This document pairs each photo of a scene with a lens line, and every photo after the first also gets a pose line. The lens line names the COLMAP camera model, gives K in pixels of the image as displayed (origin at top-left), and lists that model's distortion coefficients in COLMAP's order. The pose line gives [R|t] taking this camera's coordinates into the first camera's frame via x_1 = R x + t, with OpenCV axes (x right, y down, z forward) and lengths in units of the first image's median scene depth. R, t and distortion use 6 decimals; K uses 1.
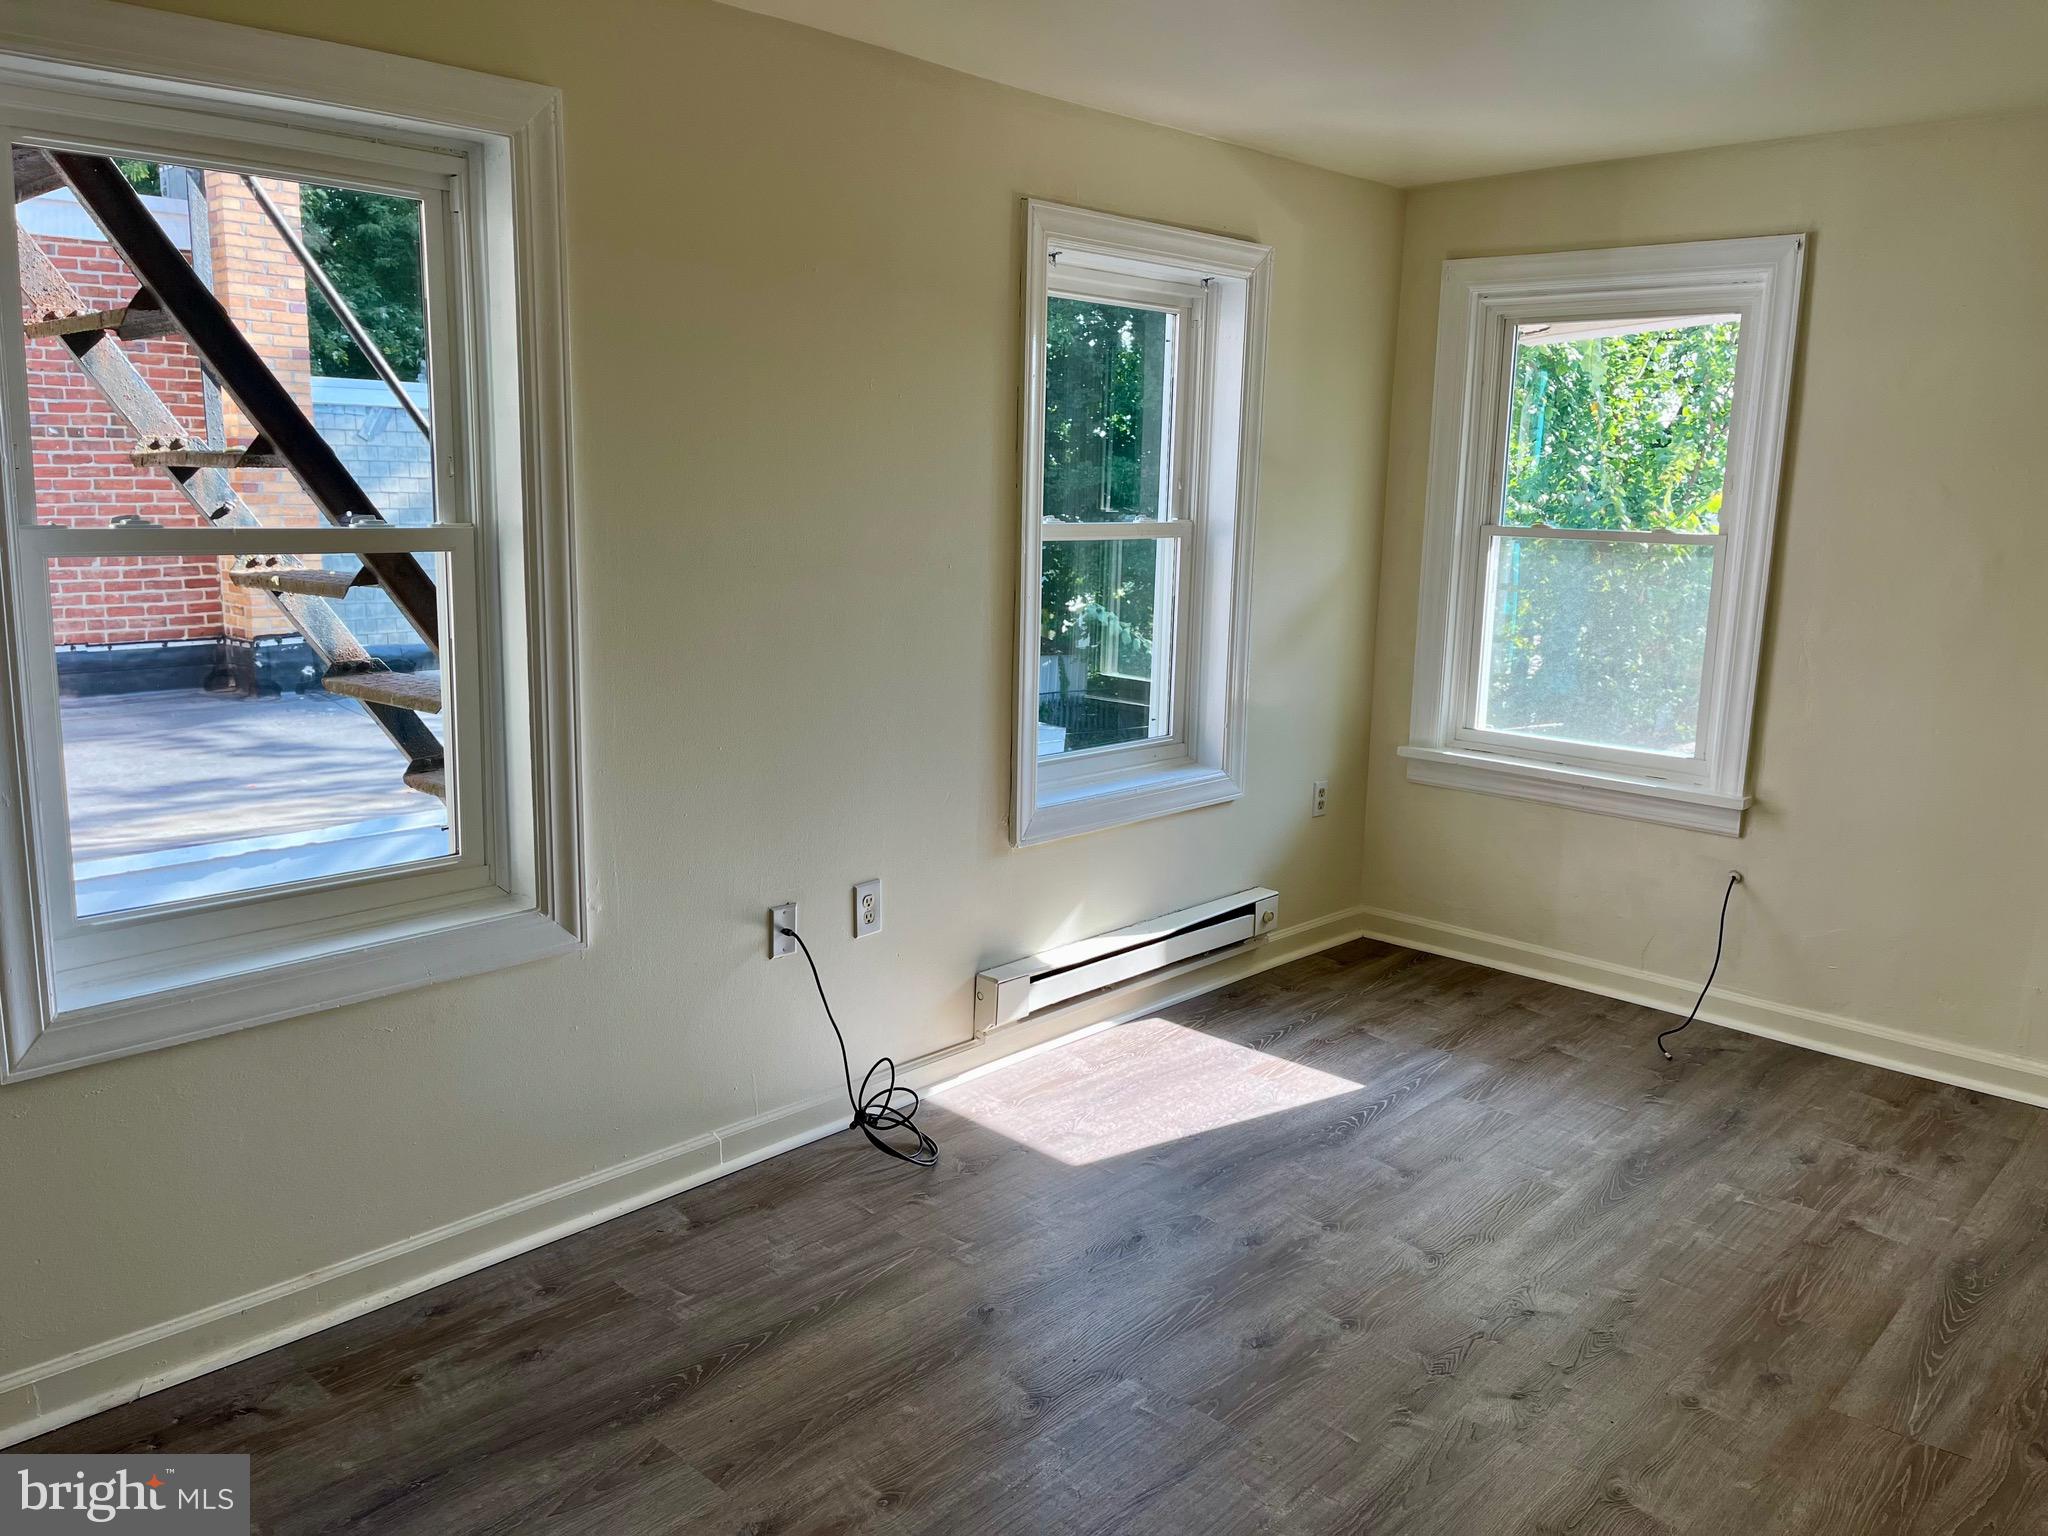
lens RADIAL K [[1570.0, 0, 1028.3], [0, 1570.0, 759.4], [0, 0, 1]] dist [0.052944, -0.065996]
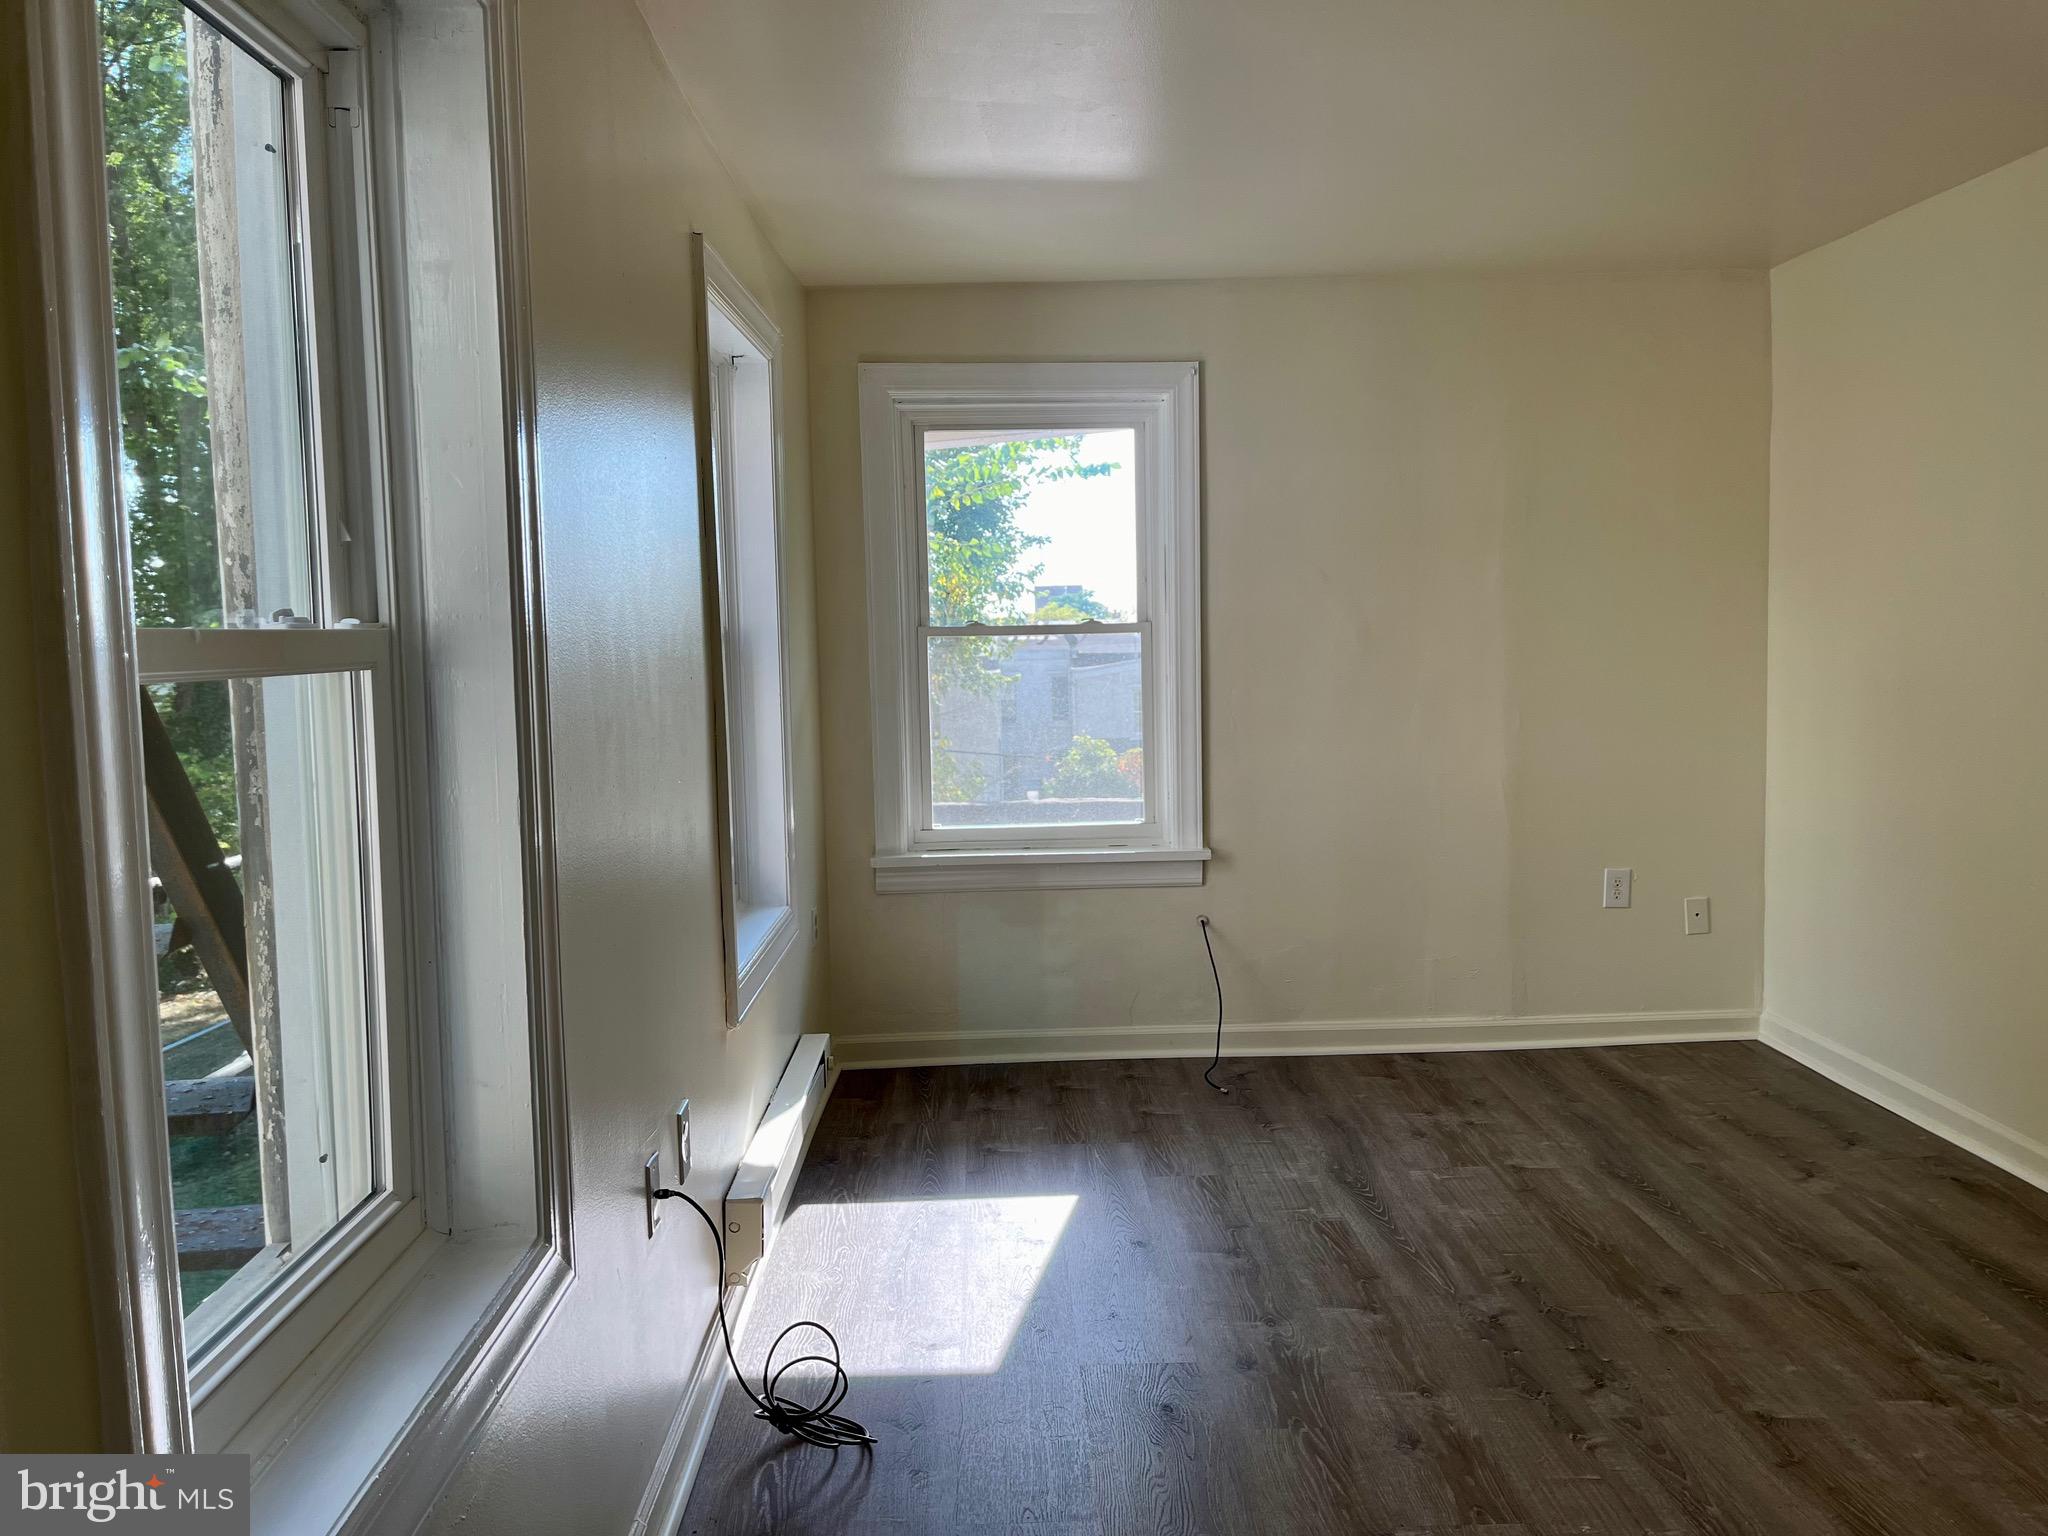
lens RADIAL K [[1570.0, 0, 1028.3], [0, 1570.0, 759.4], [0, 0, 1]] dist [0.052944, -0.065996]
pose [[0.695081, -0.097348, 0.712310, -0.444012], [0.166928, 0.985566, -0.028198, -0.029603], [-0.699283, 0.138504, 0.701298, 0.305922]]
